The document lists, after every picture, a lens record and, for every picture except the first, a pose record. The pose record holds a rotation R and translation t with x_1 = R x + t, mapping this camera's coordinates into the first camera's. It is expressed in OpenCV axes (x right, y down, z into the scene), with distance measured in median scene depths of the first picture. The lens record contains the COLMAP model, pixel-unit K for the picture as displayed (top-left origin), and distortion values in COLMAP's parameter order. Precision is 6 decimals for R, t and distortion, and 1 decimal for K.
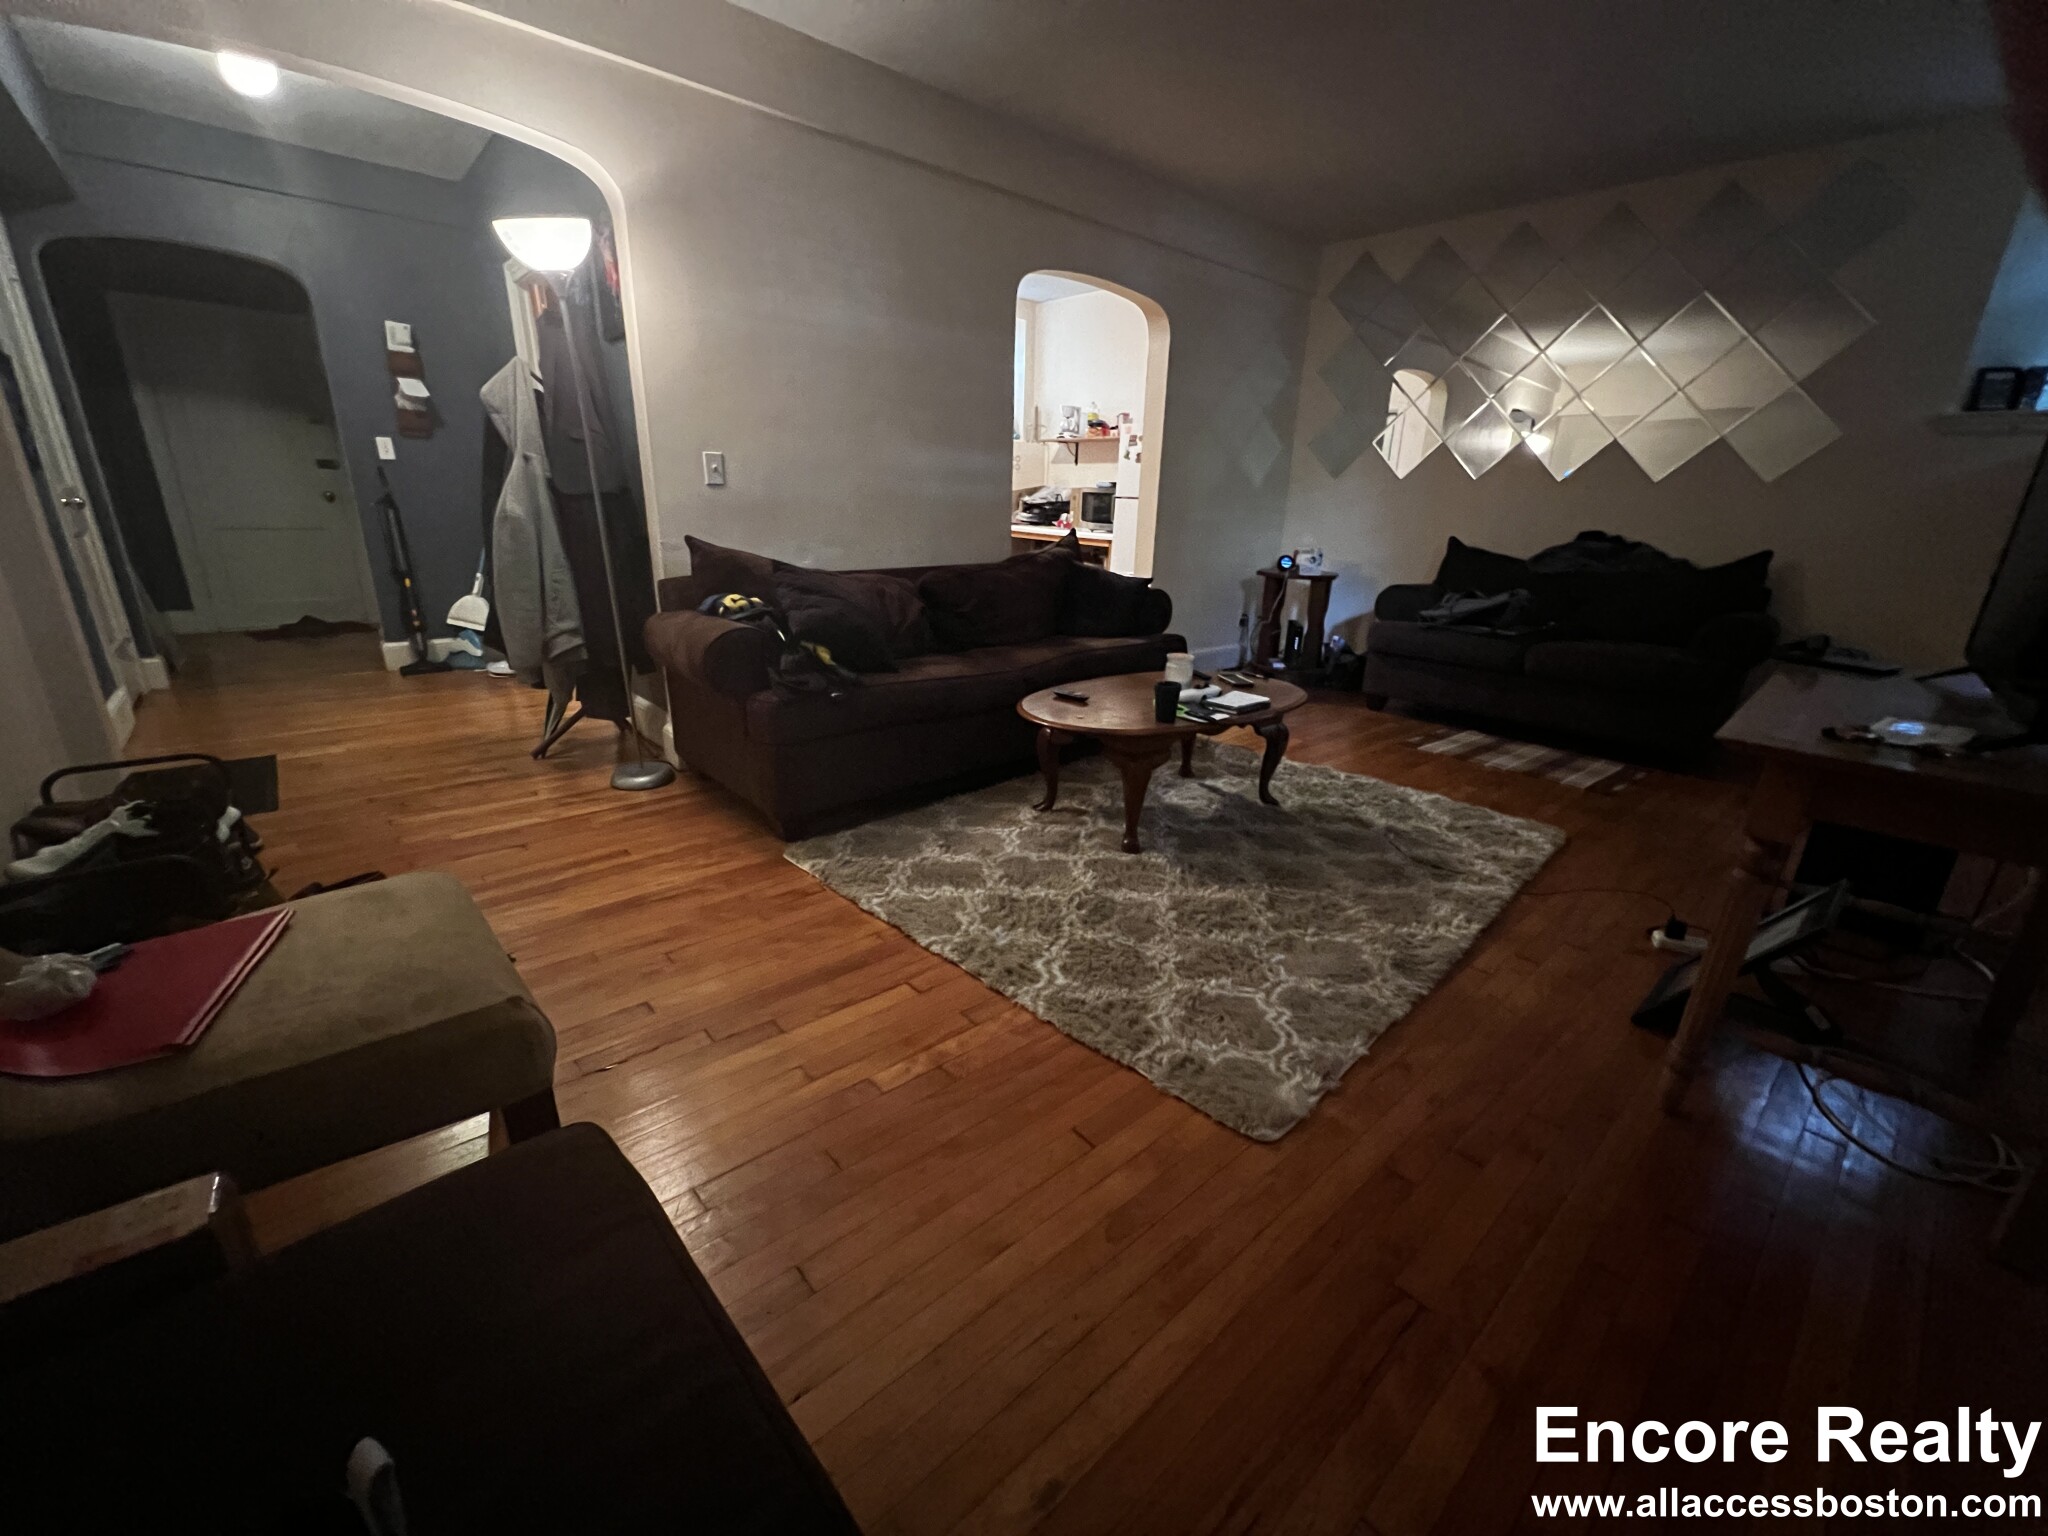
lens RADIAL K [[822.0, 0, 1026.6], [0, 822.0, 772.8], [0, 0, 1]] dist [-0.001577, 0.001067]
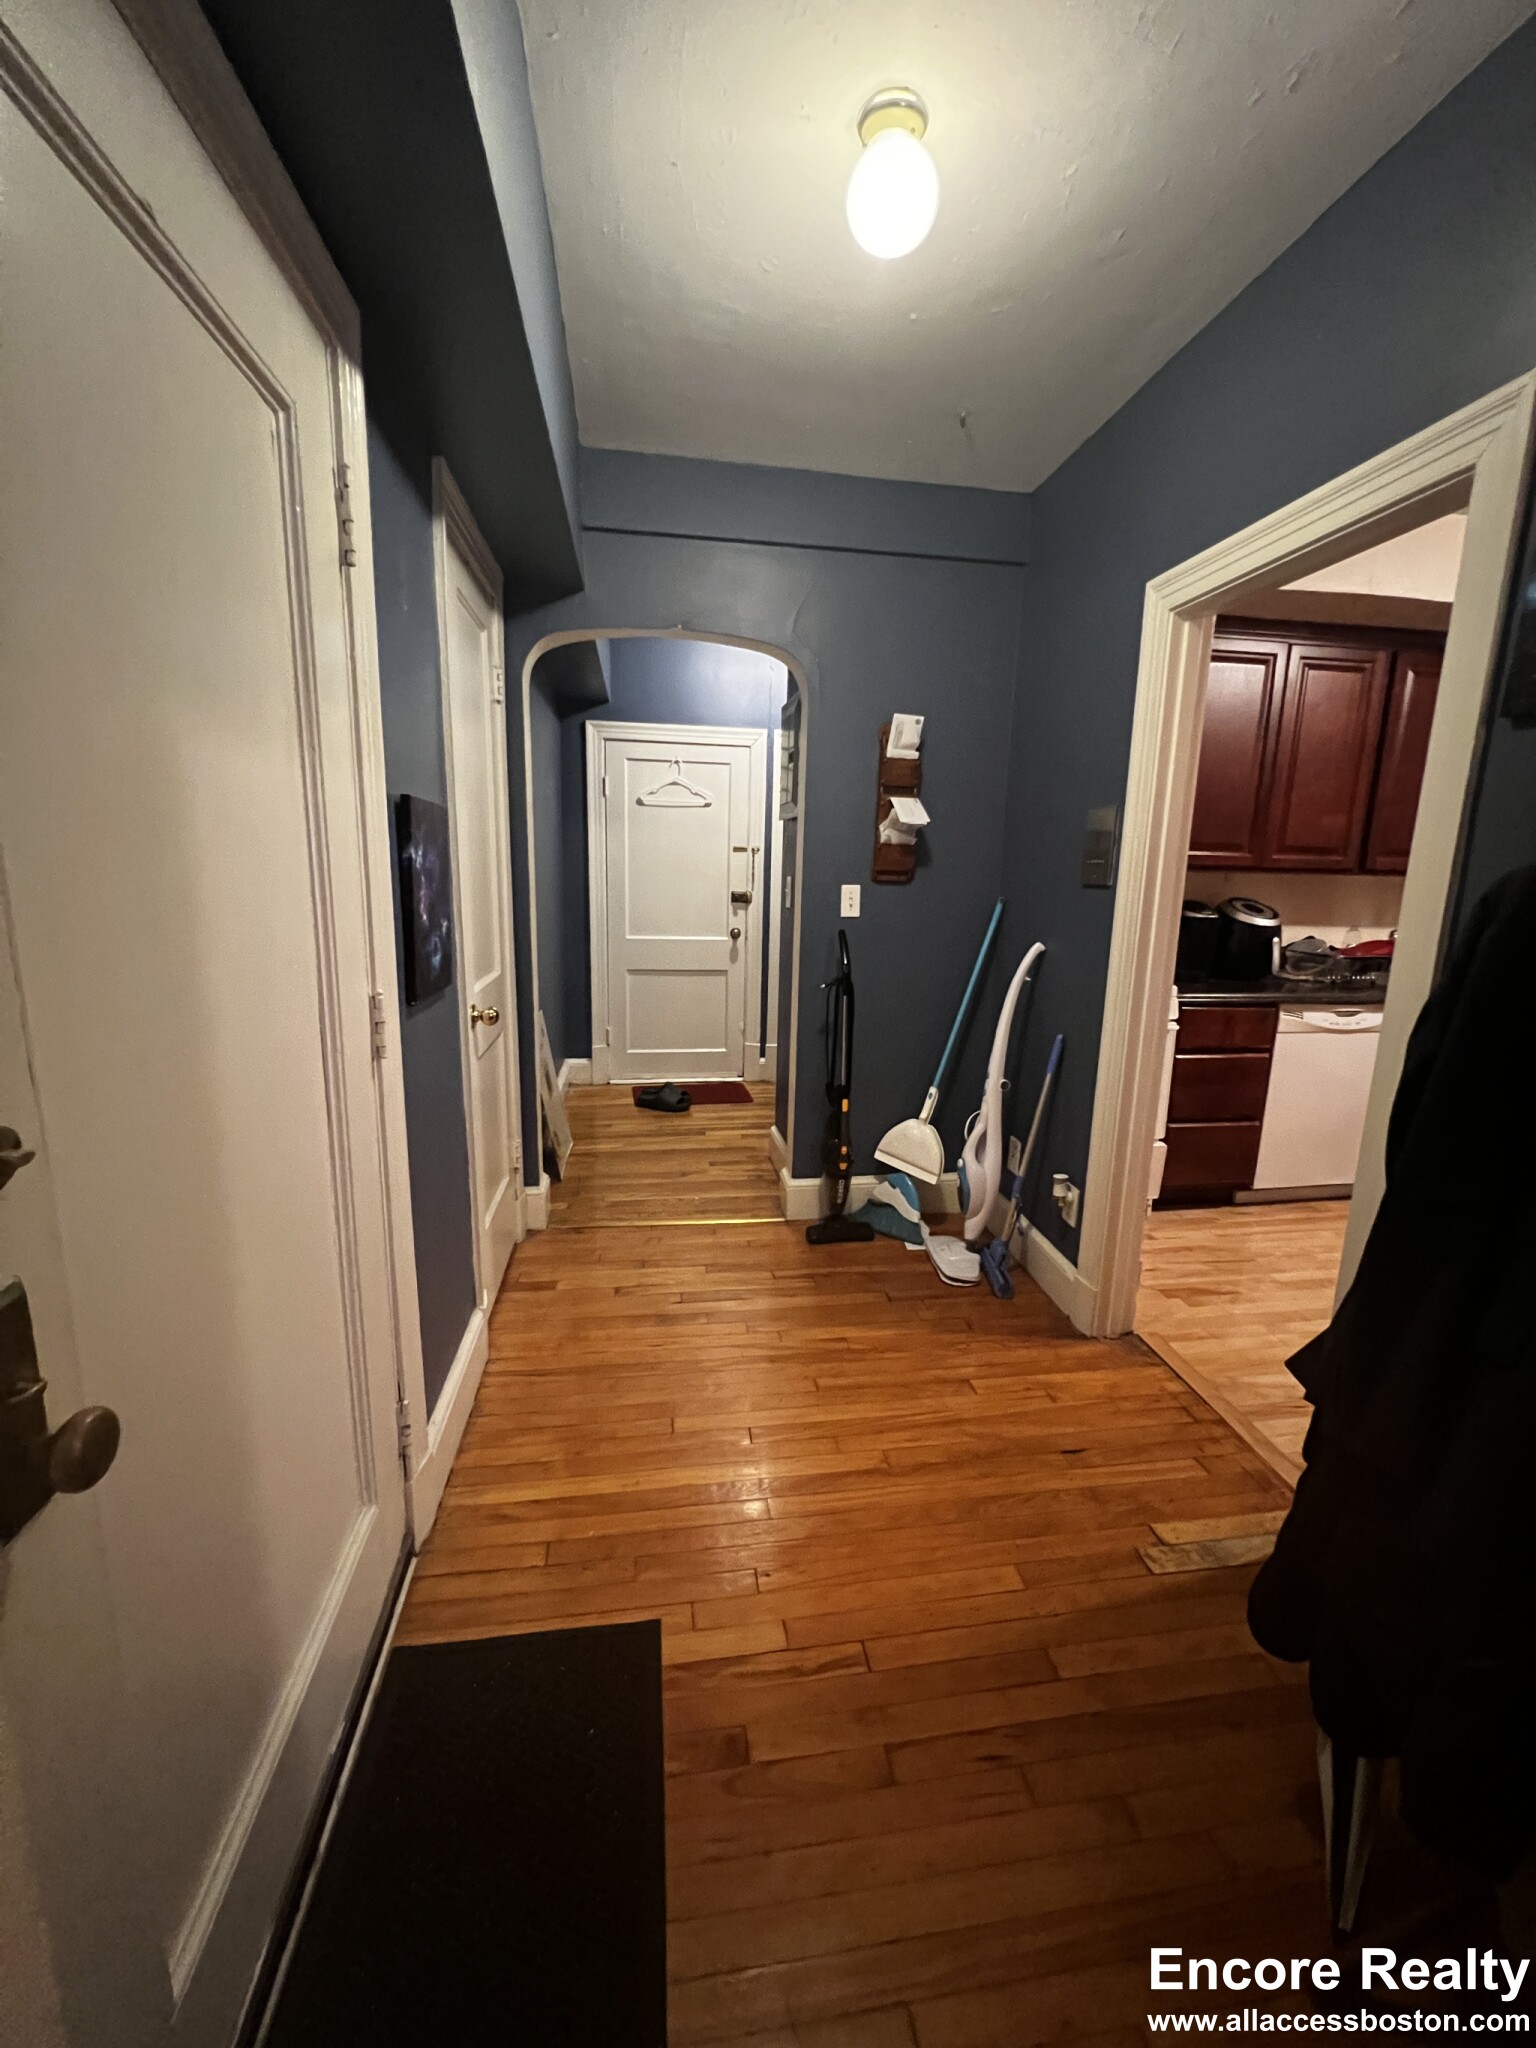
lens RADIAL K [[822.0, 0, 772.3], [0, 822.0, 1020.5], [0, 0, 1]] dist [-0.001577, 0.001067]
pose [[0.843281, 0.090784, -0.529751, -0.481636], [-0.168468, 0.980609, -0.100126, -0.227675], [0.510388, 0.173681, 0.842222, 0.436968]]
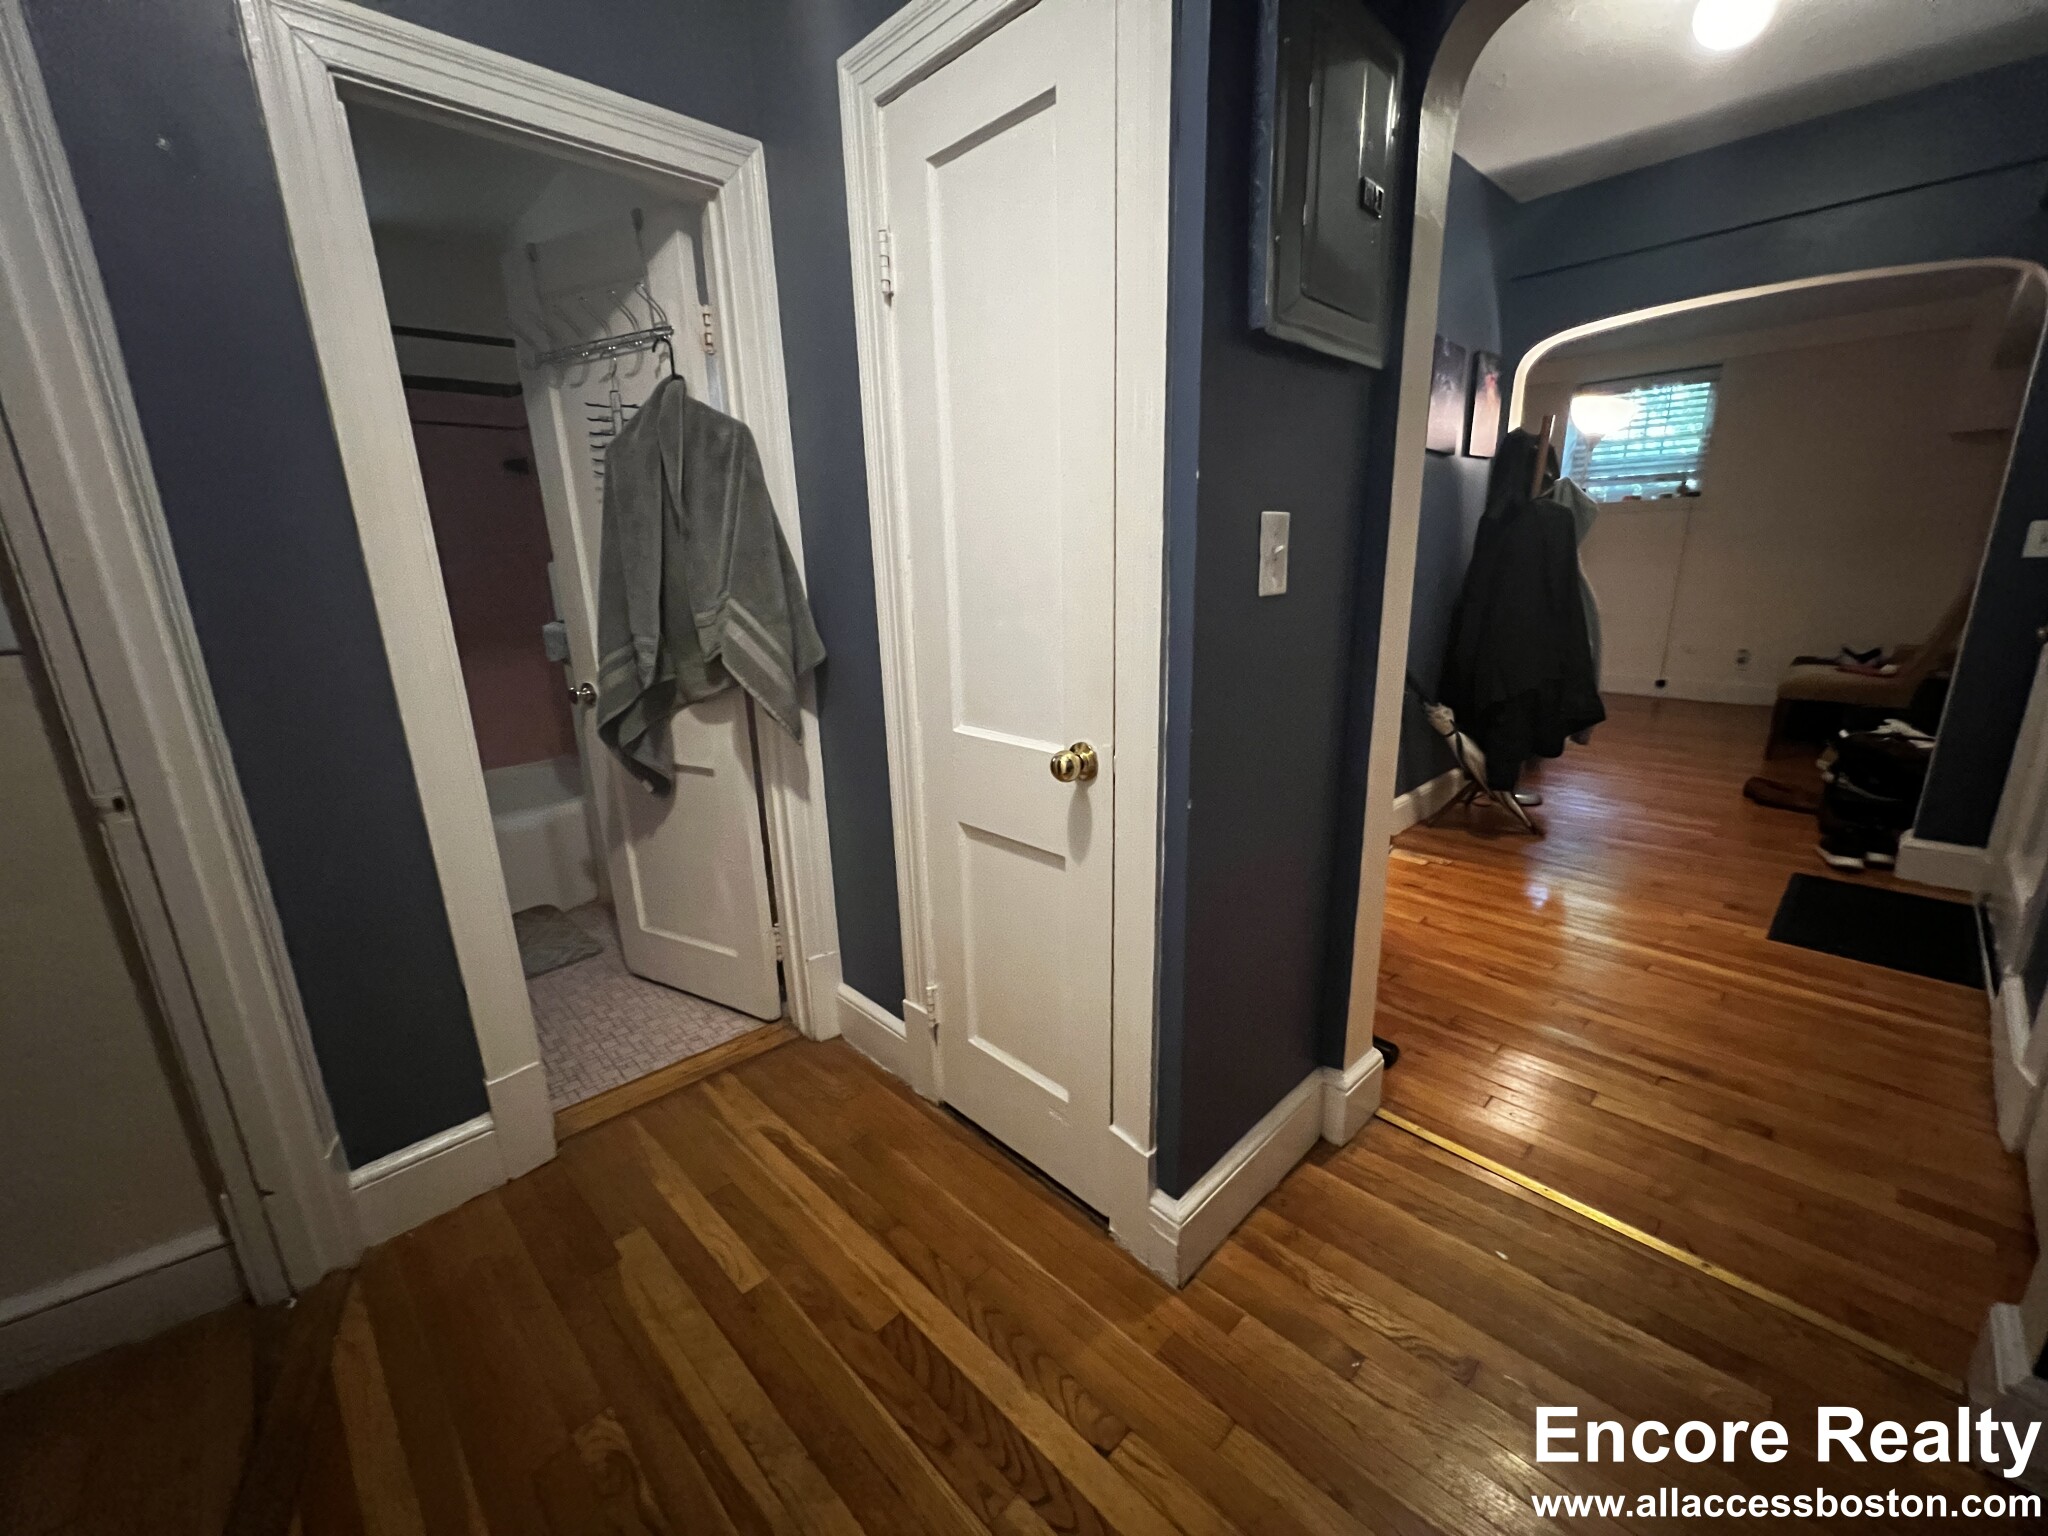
lens RADIAL K [[819.6, 0, 1030.6], [0, 819.6, 775.4], [0, 0, 1]] dist [-0.000120, 0.000109]
pose [[-0.042823, -0.296399, 0.954104, -1.154989], [0.334734, 0.895529, 0.293226, -0.459599], [-0.941339, 0.331927, 0.060866, 1.136438]]
